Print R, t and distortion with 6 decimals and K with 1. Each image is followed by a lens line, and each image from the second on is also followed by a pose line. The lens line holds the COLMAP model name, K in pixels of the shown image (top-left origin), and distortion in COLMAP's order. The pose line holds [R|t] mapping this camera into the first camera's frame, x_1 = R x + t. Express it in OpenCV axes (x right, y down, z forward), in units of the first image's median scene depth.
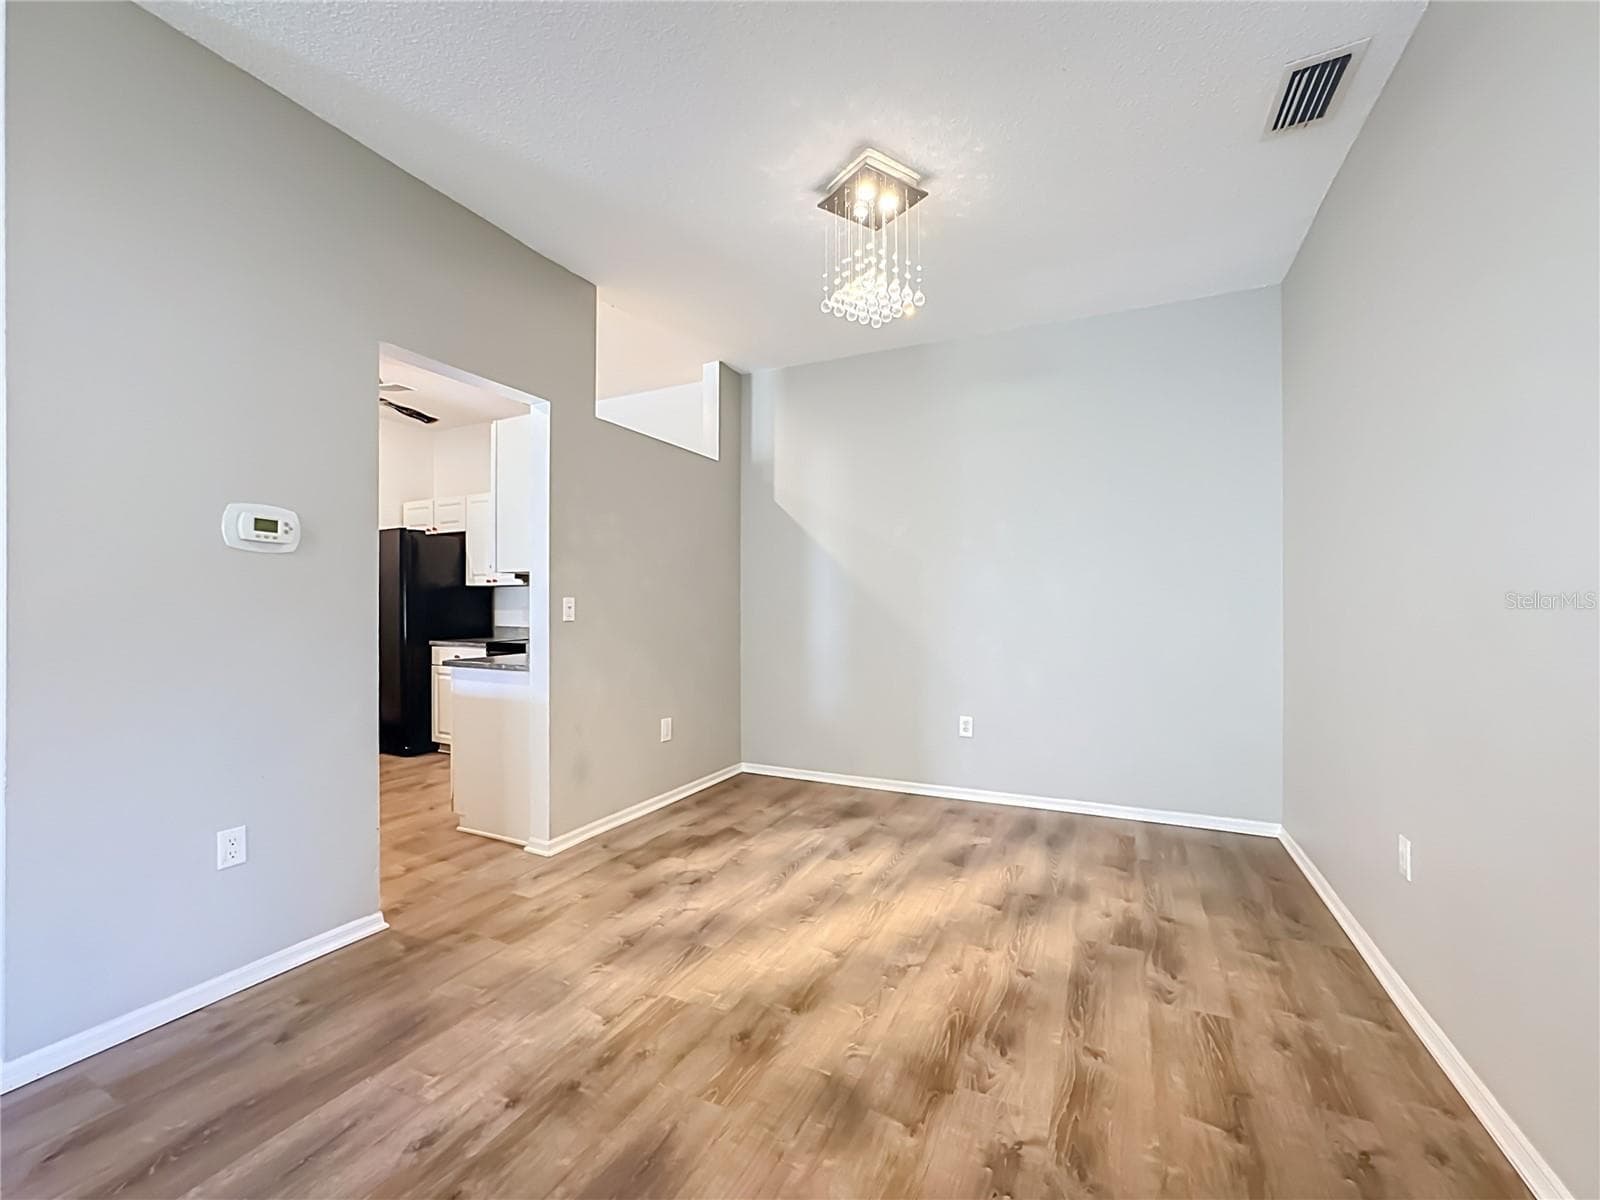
lens RADIAL K [[656.0, 0, 795.7], [0, 656.0, 605.2], [0, 0, 1]] dist [-0.023502, 0.004930]
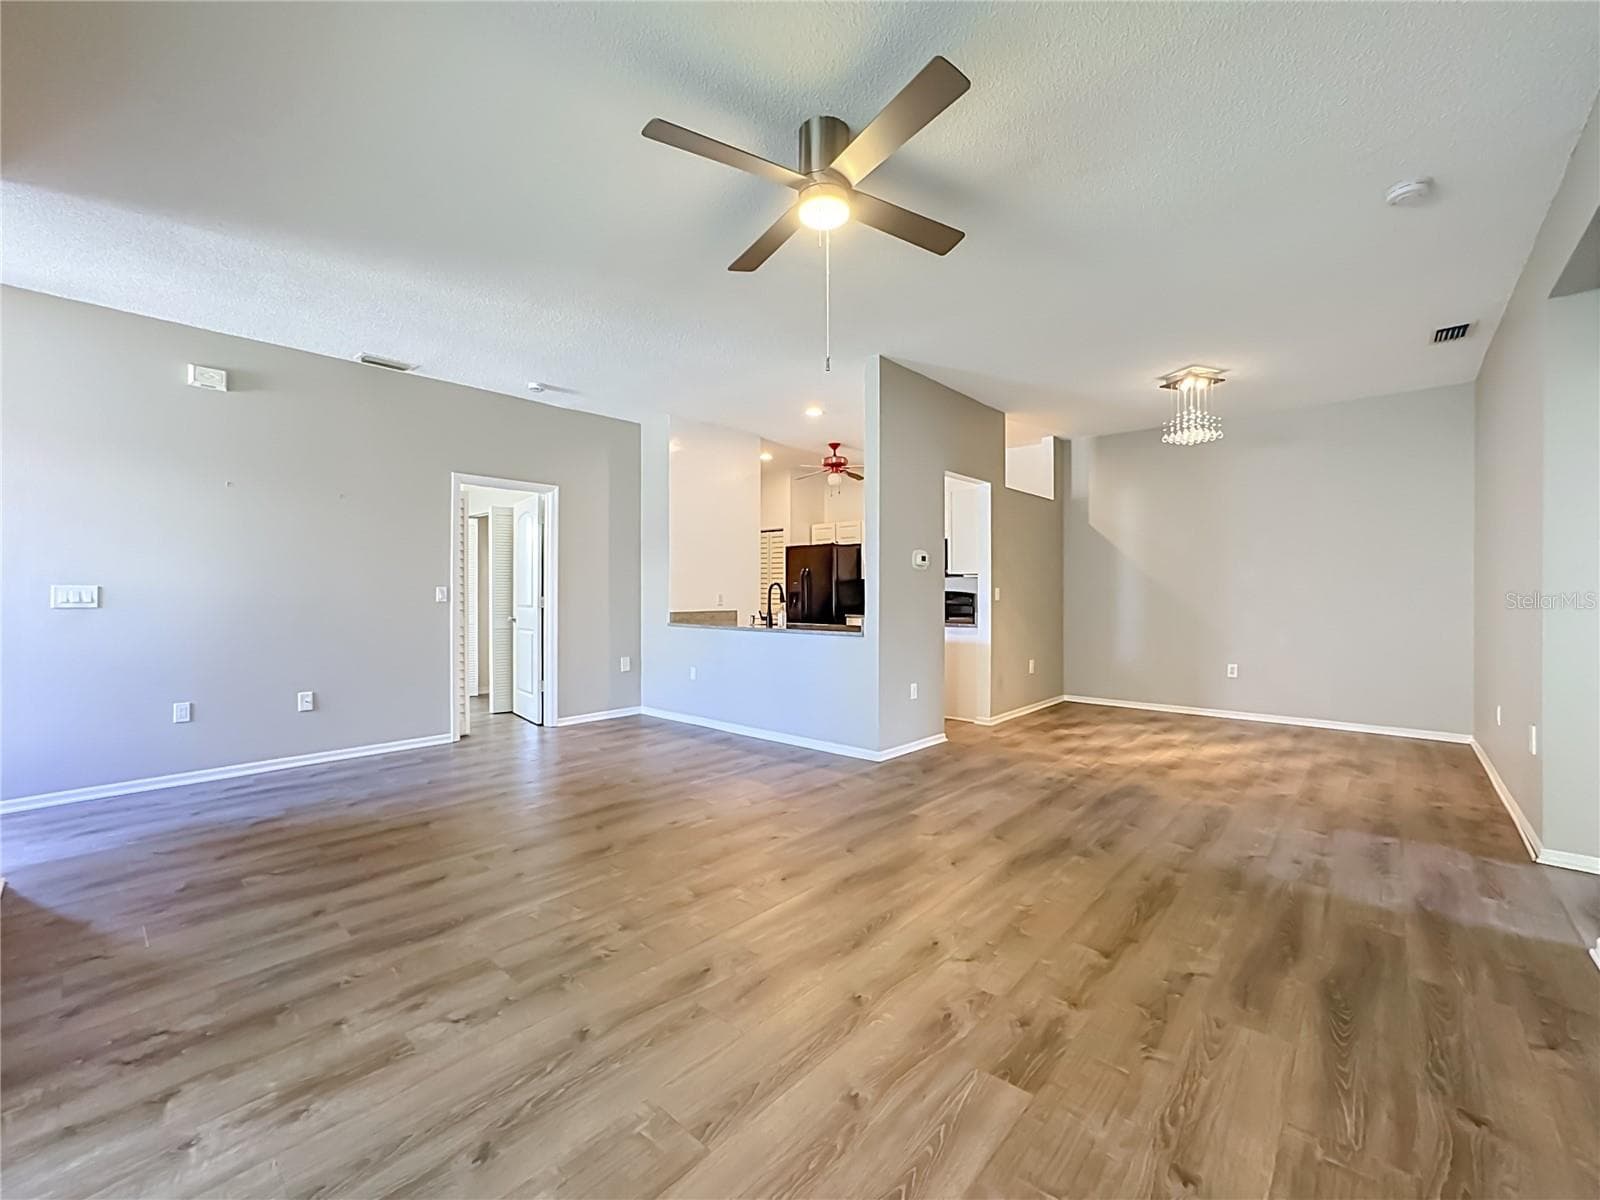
lens RADIAL K [[656.0, 0, 799.3], [0, 656.0, 594.7], [0, 0, 1]] dist [-0.023502, 0.004930]
pose [[0.960556, -0.001369, -0.278082, -0.473937], [0.004152, 0.999947, 0.009422, -0.018280], [0.278054, -0.010205, 0.960511, -1.203434]]
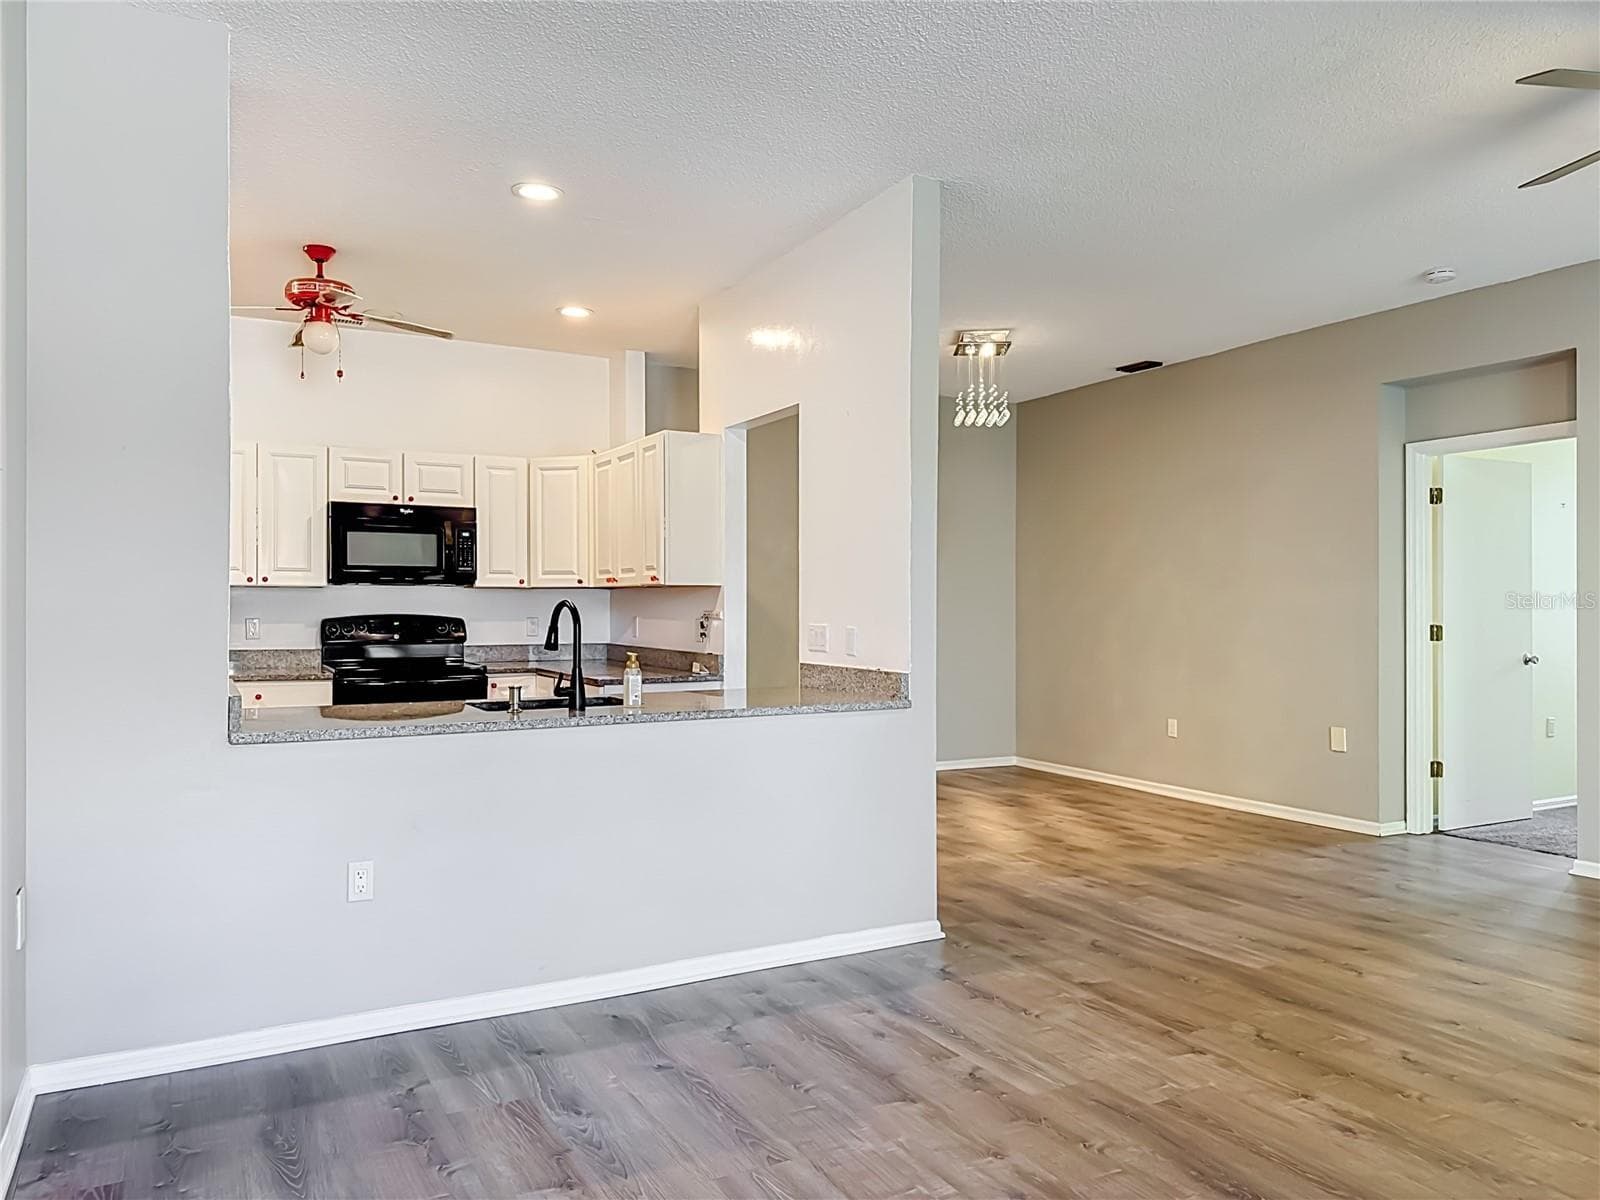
lens RADIAL K [[1141.9, 0, 791.6], [0, 1141.9, 600.1], [0, 0, 1]] dist [0.005208, -0.005684]
pose [[0.586200, 0.007424, 0.810132, -2.287391], [-0.012904, 0.999917, 0.000174, -0.032347], [-0.810063, -0.010556, 0.586247, -0.188968]]
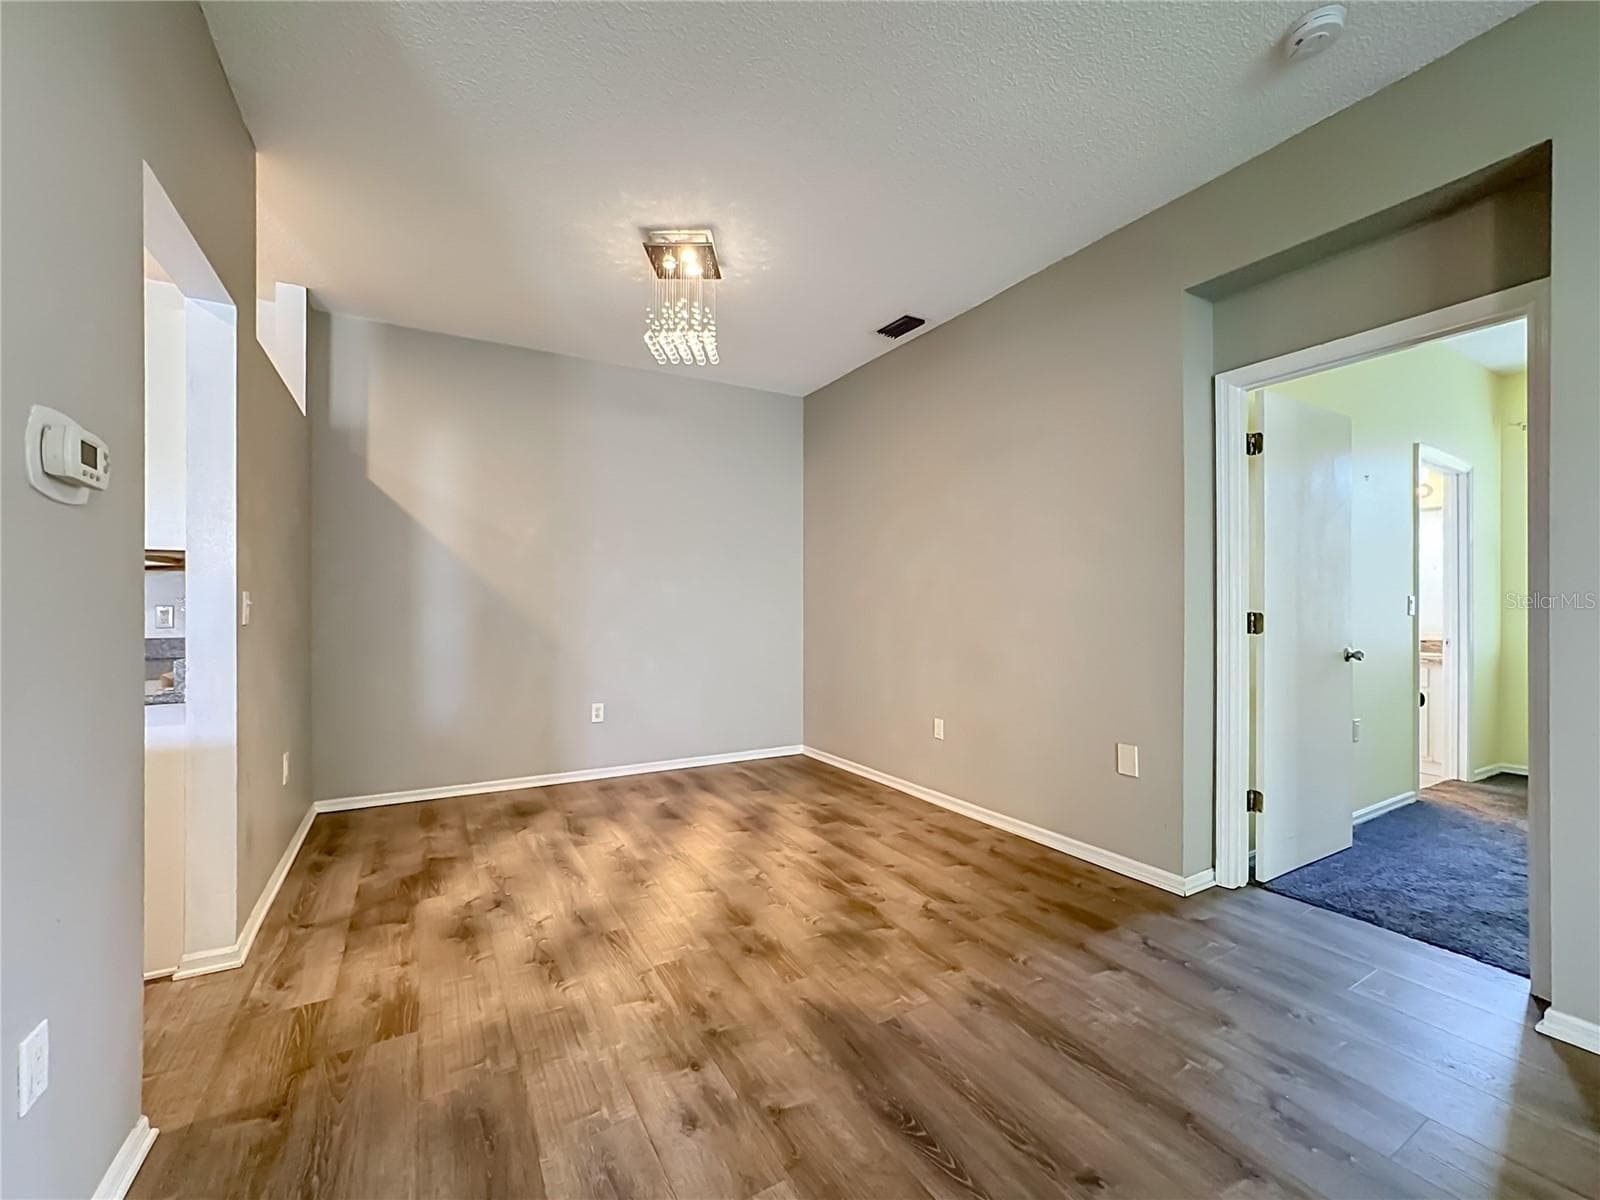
lens RADIAL K [[656.0, 0, 805.9], [0, 656.0, 608.6], [0, 0, 1]] dist [-0.023502, 0.004930]
pose [[0.552813, 0.000265, 0.833306, -0.760179], [-0.009530, 0.999937, 0.006004, -0.001919], [-0.833251, -0.011260, 0.552780, 0.157199]]
